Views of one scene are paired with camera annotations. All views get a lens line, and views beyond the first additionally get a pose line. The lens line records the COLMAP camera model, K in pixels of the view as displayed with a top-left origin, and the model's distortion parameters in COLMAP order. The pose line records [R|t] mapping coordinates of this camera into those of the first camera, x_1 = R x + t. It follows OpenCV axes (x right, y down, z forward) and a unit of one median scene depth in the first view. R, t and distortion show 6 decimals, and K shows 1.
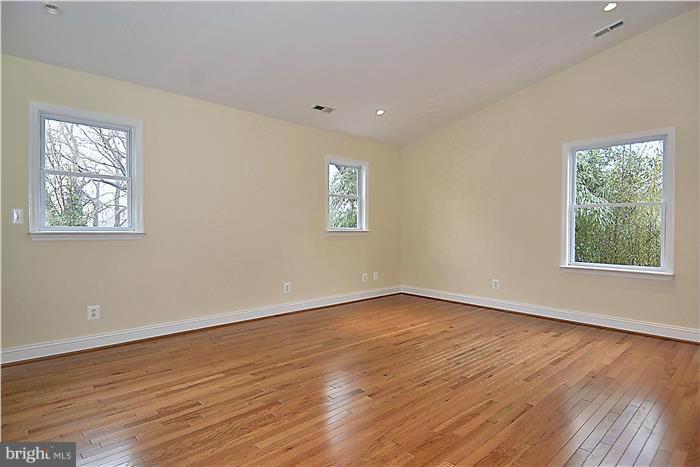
lens RADIAL K [[390.7, 0, 364.5], [0, 390.7, 229.6], [0, 0, 1]] dist [0.051353, -0.000407]
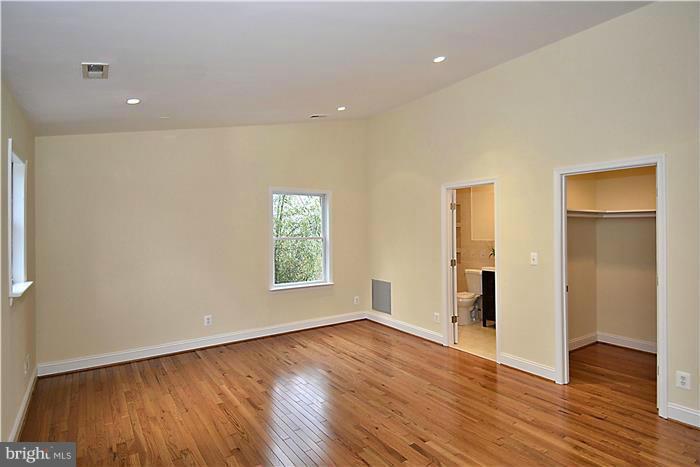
lens RADIAL K [[390.7, 0, 364.5], [0, 390.7, 229.6], [0, 0, 1]] dist [0.051353, -0.000407]
pose [[0.163726, -0.014563, 0.986398, -0.728920], [0.021872, 0.999699, 0.011129, -0.108230], [-0.986263, 0.019753, 0.163996, 0.678987]]
